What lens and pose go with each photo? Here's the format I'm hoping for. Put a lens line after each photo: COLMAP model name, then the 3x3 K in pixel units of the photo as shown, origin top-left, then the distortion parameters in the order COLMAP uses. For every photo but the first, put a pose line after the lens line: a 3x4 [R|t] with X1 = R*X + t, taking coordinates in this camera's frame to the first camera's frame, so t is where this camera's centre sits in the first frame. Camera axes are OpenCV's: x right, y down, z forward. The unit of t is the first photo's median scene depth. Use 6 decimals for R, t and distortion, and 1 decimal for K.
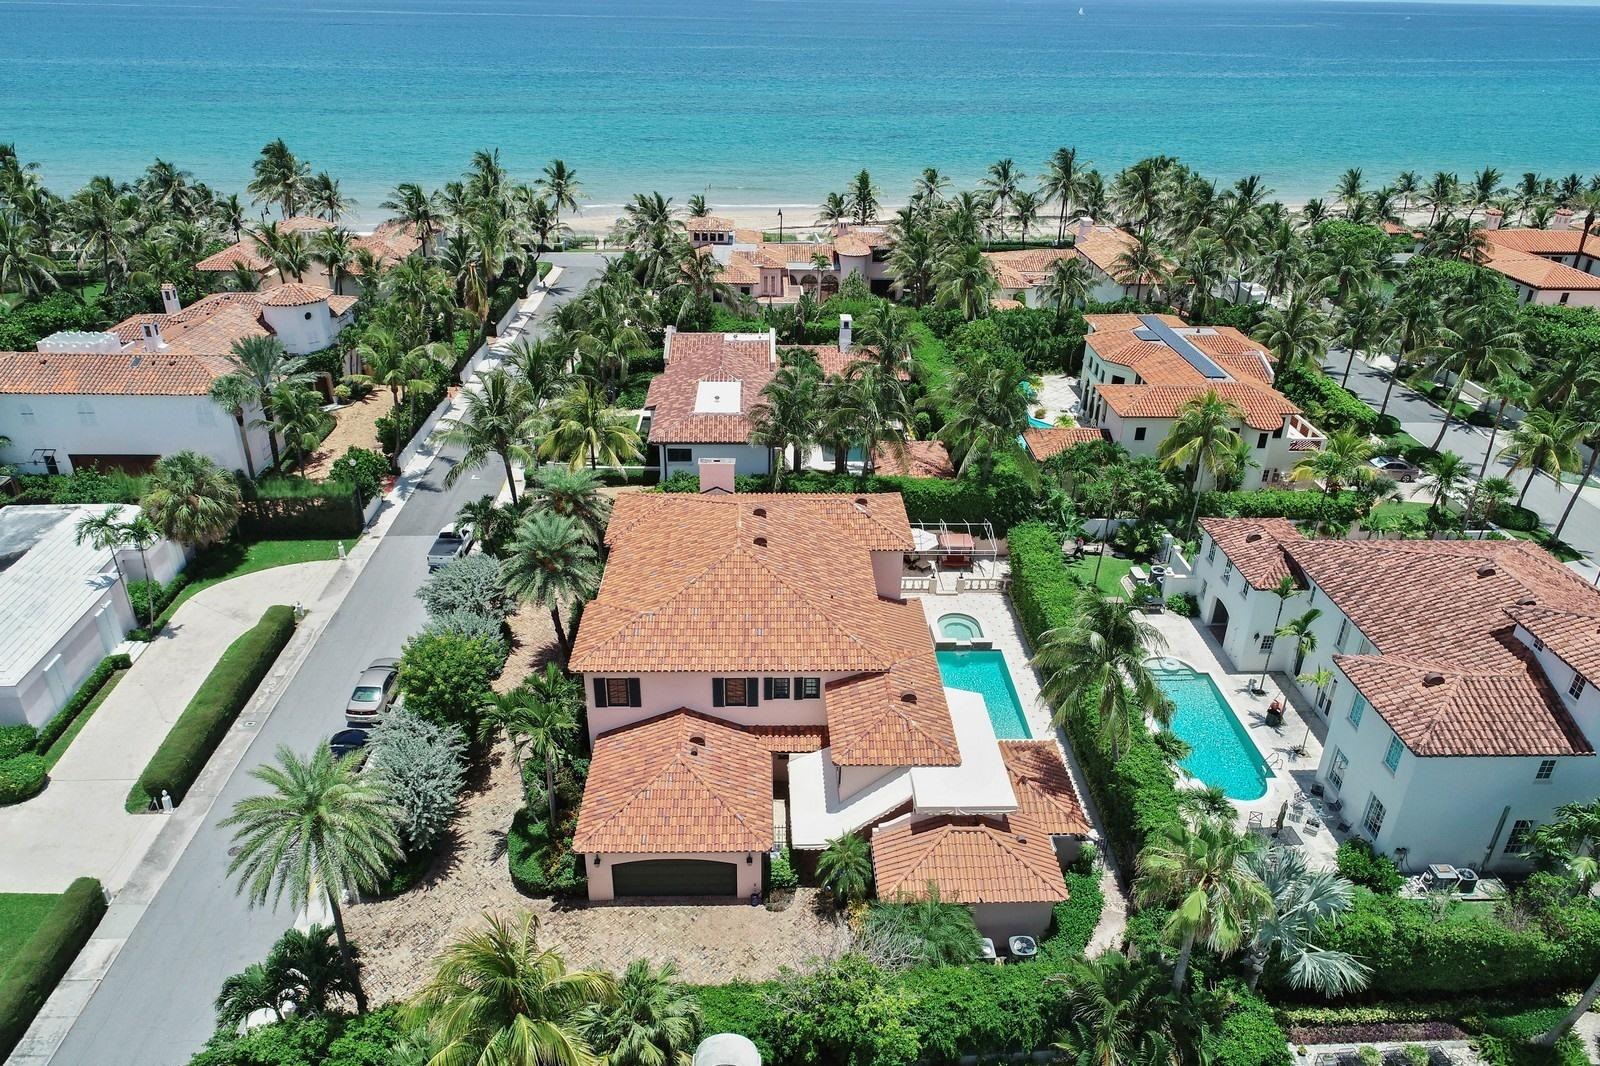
lens RADIAL K [[1069.9, 0, 800.0], [0, 1069.9, 533.0], [0, 0, 1]] dist [-0.000016, -0.001488]
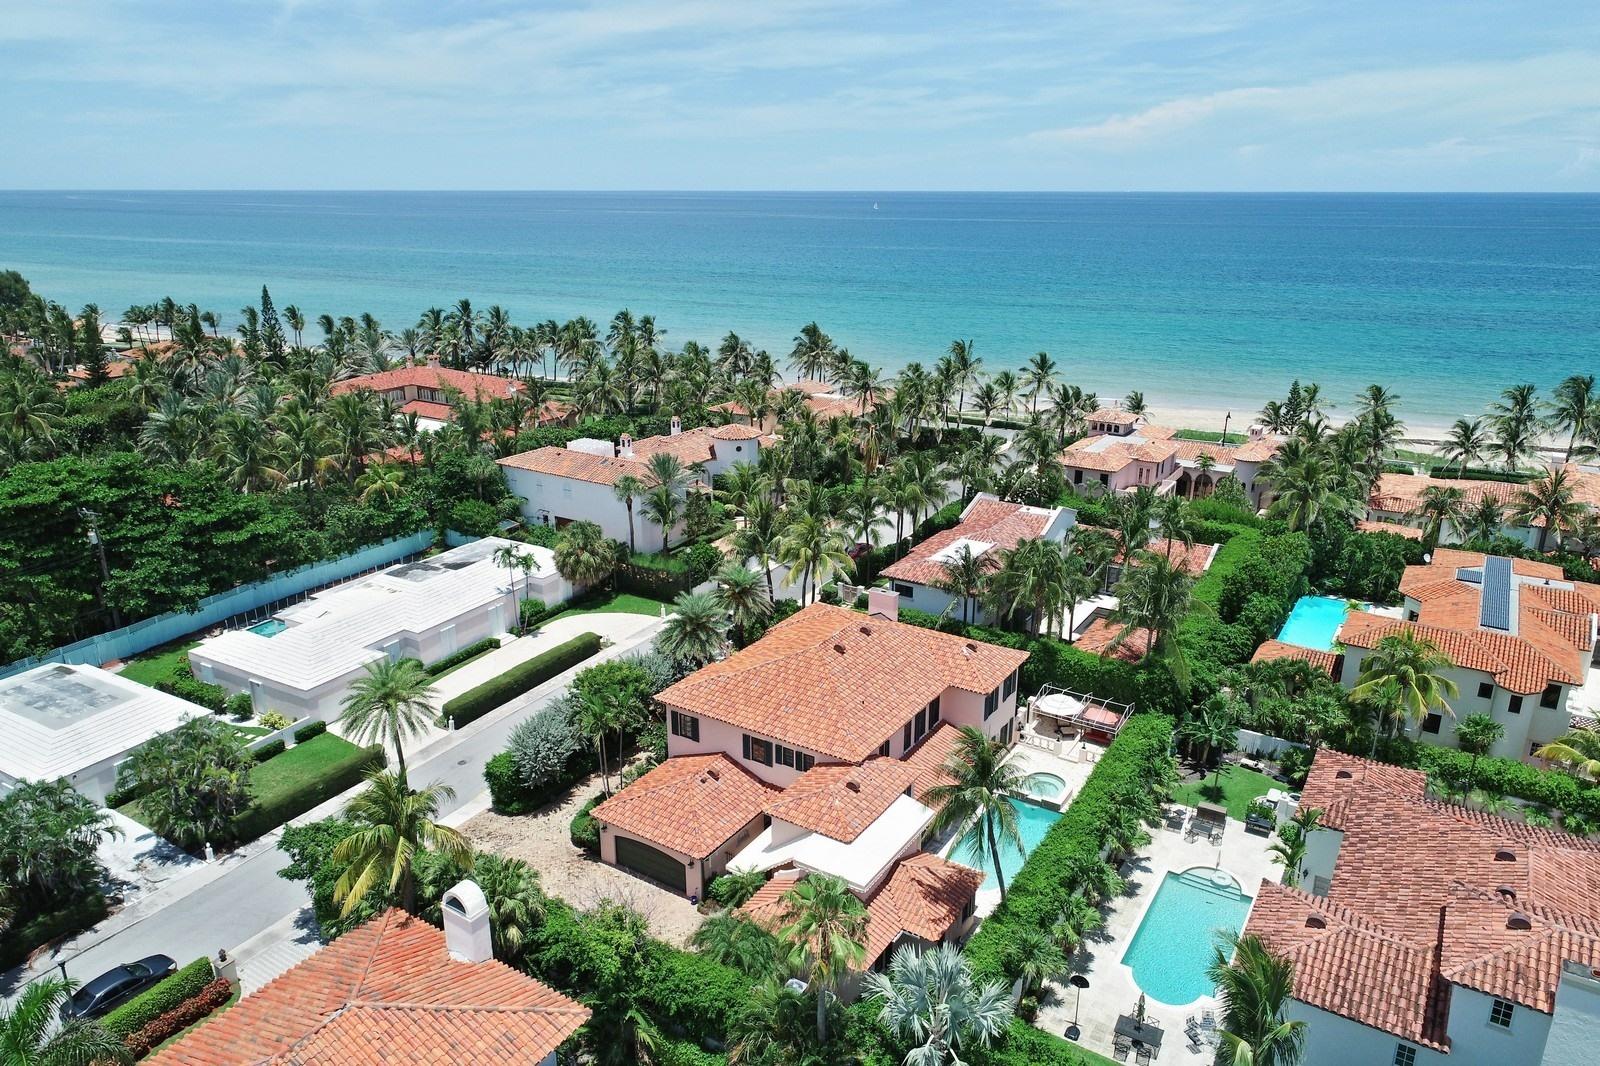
lens RADIAL K [[1069.9, 0, 800.0], [0, 1069.9, 533.0], [0, 0, 1]] dist [-0.000016, -0.001488]
pose [[0.822839, 0.156697, -0.546243, 0.473622], [-0.244929, 0.965158, -0.092082, 0.003020], [0.512782, 0.209560, 0.832550, -0.066611]]
